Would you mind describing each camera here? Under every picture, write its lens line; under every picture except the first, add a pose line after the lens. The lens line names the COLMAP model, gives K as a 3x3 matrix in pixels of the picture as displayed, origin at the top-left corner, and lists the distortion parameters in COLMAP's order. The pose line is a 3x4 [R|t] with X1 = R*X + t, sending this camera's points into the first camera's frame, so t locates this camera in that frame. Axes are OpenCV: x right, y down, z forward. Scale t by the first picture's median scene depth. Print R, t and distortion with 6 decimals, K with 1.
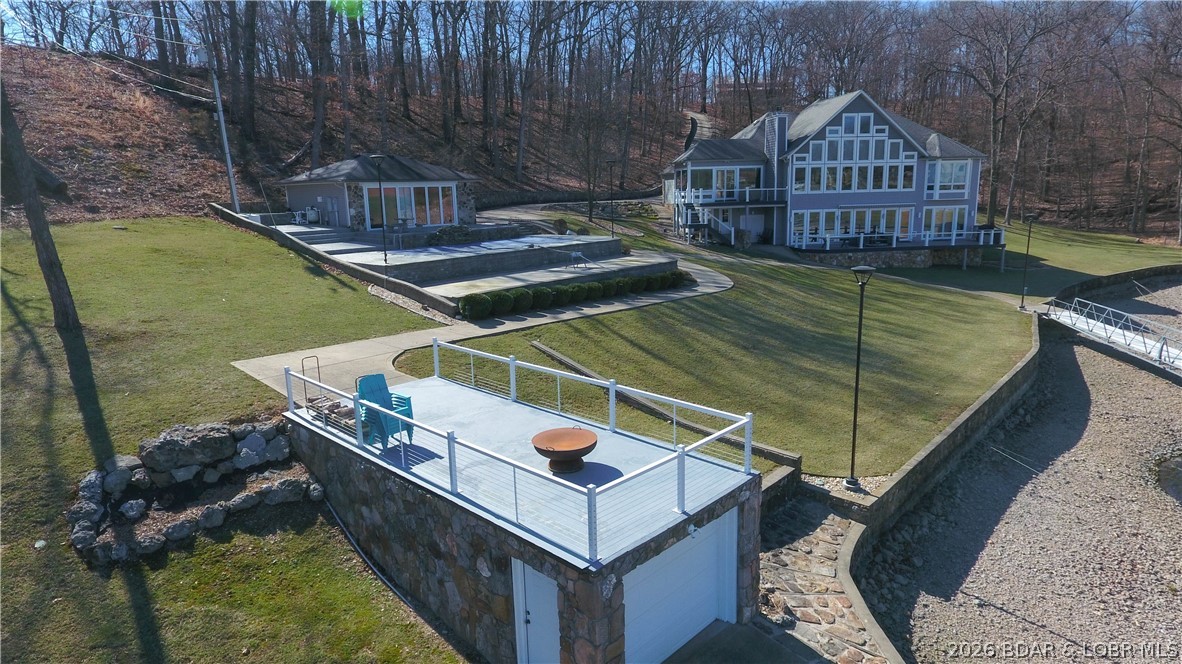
lens RADIAL K [[687.6, 0, 597.0], [0, 687.6, 339.4], [0, 0, 1]] dist [-0.023313, 0.000080]
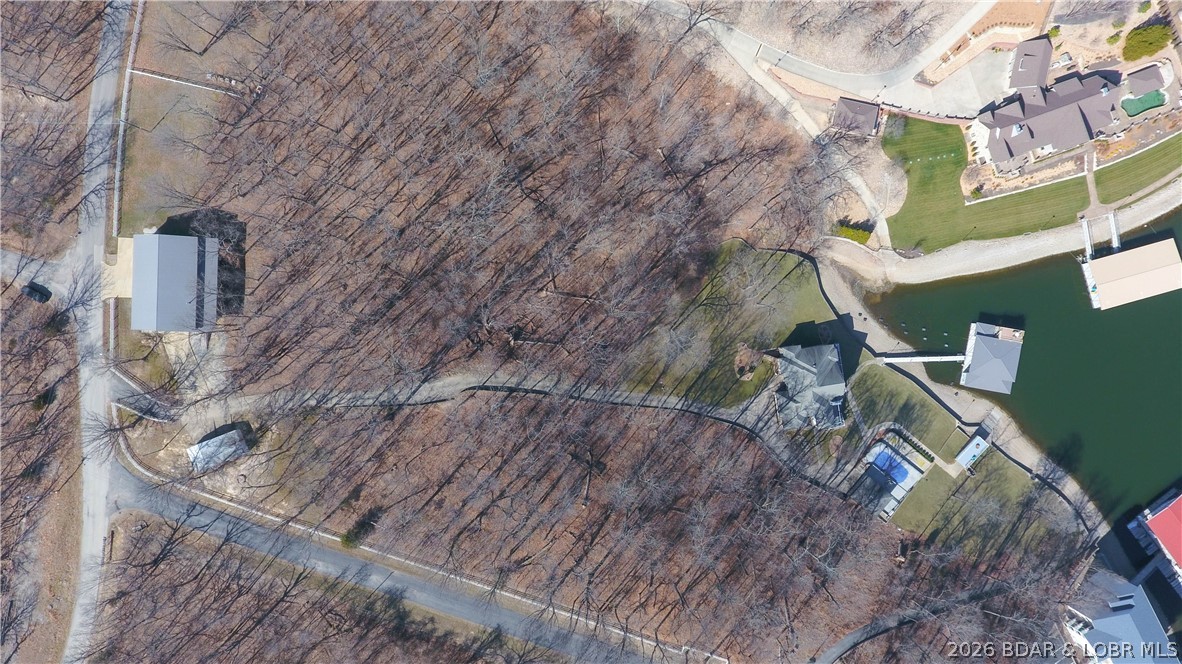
lens RADIAL K [[687.8, 0, 591.0], [0, 687.8, 332.0], [0, 0, 1]] dist [0.000041, 0.000661]
pose [[-0.013886, -0.999900, -0.002650, 0.705637], [0.233936, -0.005825, 0.972235, -4.423680], [-0.972153, 0.012880, 0.233993, 1.483149]]
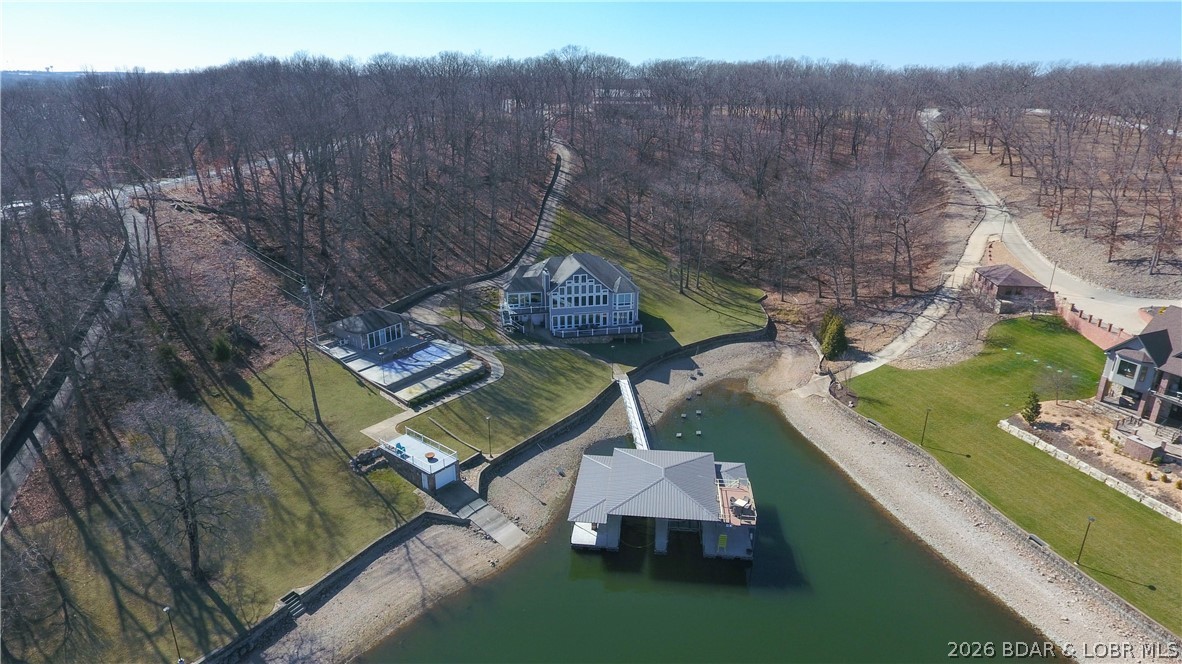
lens RADIAL K [[687.8, 0, 591.0], [0, 687.8, 332.0], [0, 0, 1]] dist [0.000041, 0.000661]
pose [[0.995533, -0.002356, 0.094385, 0.207288], [-0.010001, 0.991433, 0.130235, -0.449915], [-0.093883, -0.130597, 0.986980, -1.307678]]
